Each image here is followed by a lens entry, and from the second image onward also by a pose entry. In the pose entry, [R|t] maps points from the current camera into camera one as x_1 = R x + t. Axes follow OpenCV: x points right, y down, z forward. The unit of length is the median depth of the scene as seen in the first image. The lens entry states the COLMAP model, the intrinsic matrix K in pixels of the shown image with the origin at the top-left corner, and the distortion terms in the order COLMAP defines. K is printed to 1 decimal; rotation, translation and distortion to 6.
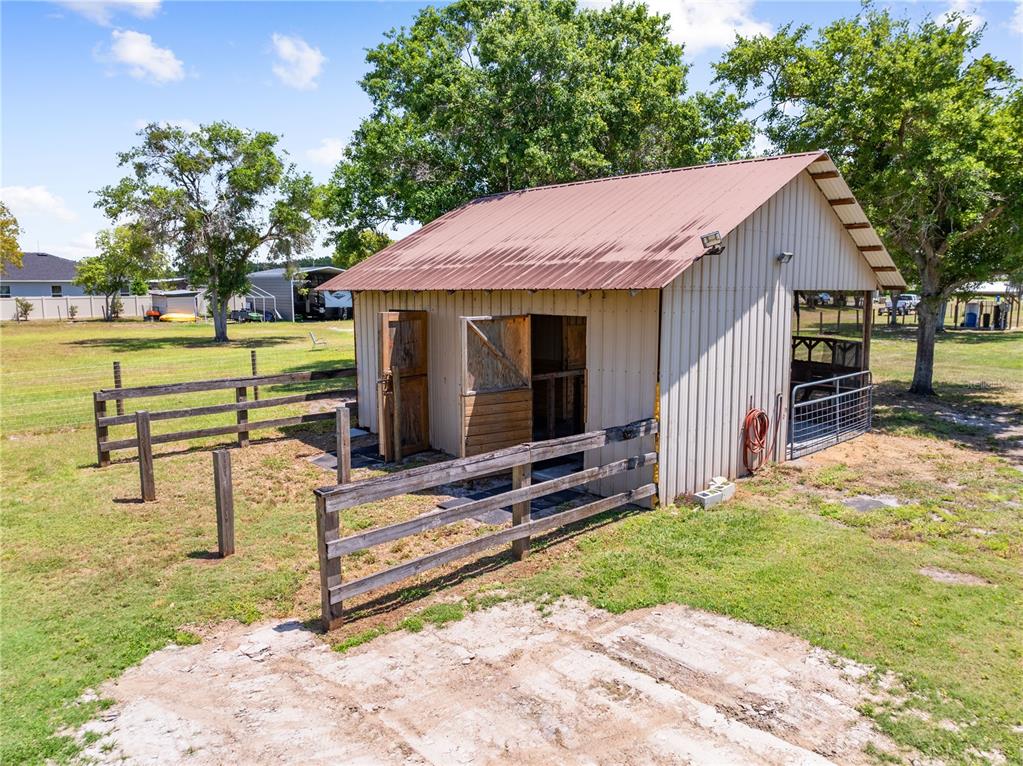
lens RADIAL K [[719.2, 0, 511.5], [0, 719.2, 383.0], [0, 0, 1]] dist [-0.040696, 0.009918]
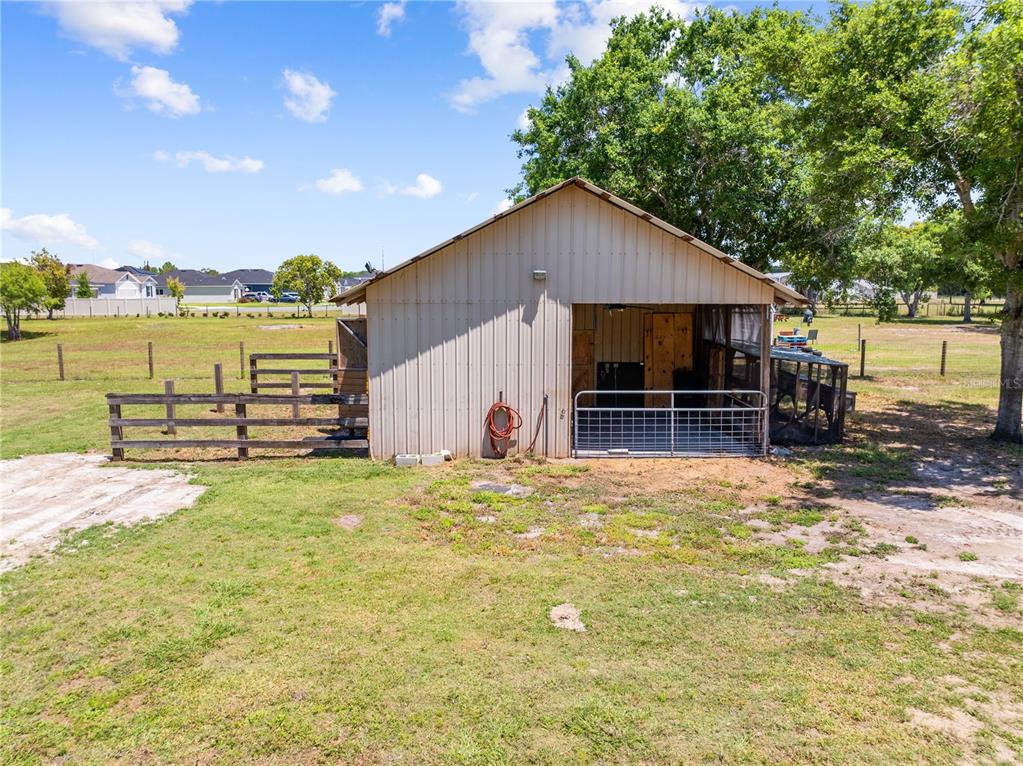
lens RADIAL K [[719.2, 0, 511.5], [0, 719.2, 383.0], [0, 0, 1]] dist [-0.040696, 0.009918]
pose [[0.729501, 0.091397, -0.677846, 1.300692], [-0.091709, 0.995153, 0.035484, -0.045494], [0.677804, 0.036279, 0.734347, 0.152260]]
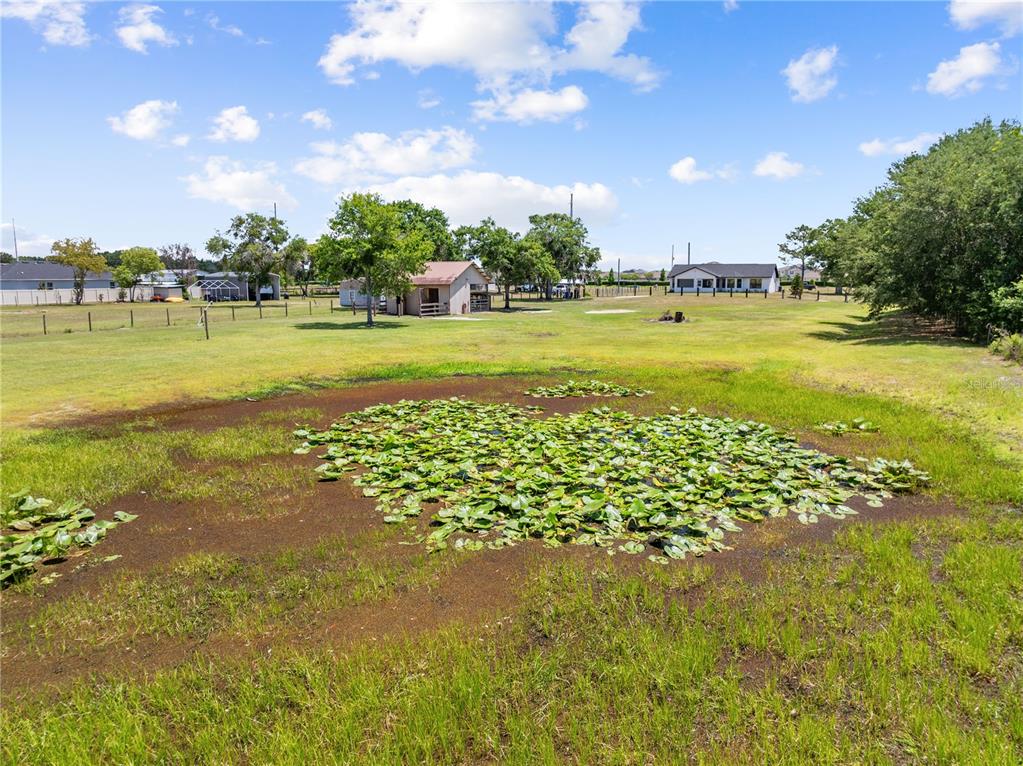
lens RADIAL K [[719.2, 0, 511.5], [0, 719.2, 383.0], [0, 0, 1]] dist [-0.040696, 0.009918]
pose [[0.942064, -0.045701, 0.332305, -1.598553], [0.042282, 0.998952, 0.017517, 0.733556], [-0.332757, -0.002452, 0.943009, -5.832483]]
